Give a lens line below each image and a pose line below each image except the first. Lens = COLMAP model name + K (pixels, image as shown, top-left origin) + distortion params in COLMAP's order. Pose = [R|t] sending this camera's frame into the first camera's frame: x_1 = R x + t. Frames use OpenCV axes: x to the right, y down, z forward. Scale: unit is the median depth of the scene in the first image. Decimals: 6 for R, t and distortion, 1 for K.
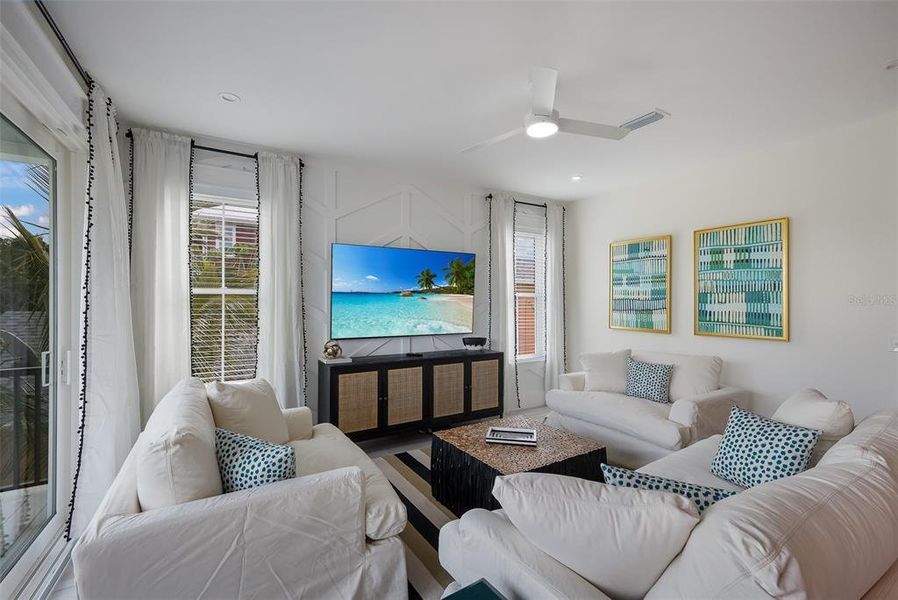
lens RADIAL K [[396.4, 0, 444.0], [0, 396.4, 302.1], [0, 0, 1]] dist [-0.010872, -0.000222]
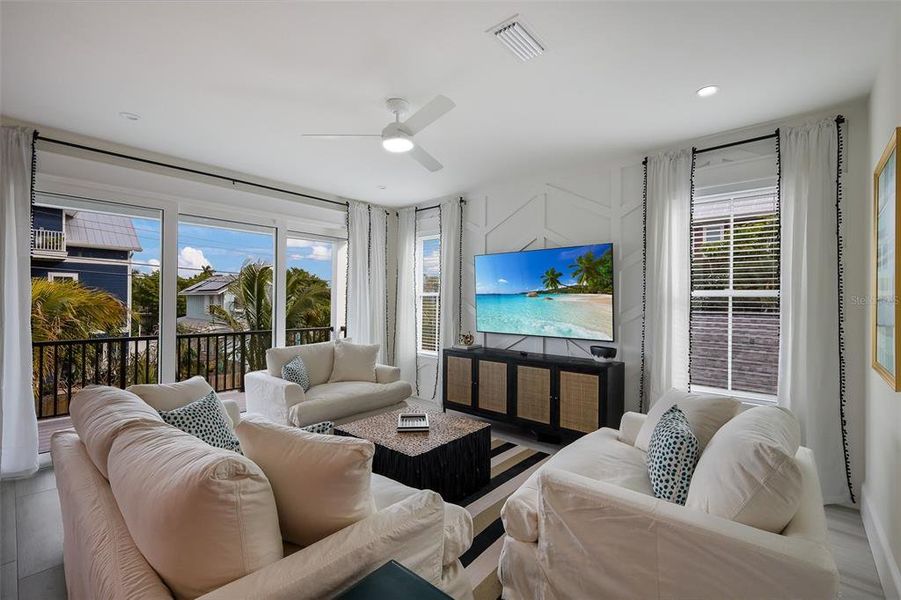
lens RADIAL K [[397.8, 0, 445.5], [0, 397.8, 302.1], [0, 0, 1]] dist [-0.010872, -0.000222]
pose [[0.279960, 0.002633, -0.960008, 0.795073], [-0.010604, 0.999944, -0.000350, 0.001713], [0.959953, 0.010278, 0.279972, 0.476924]]
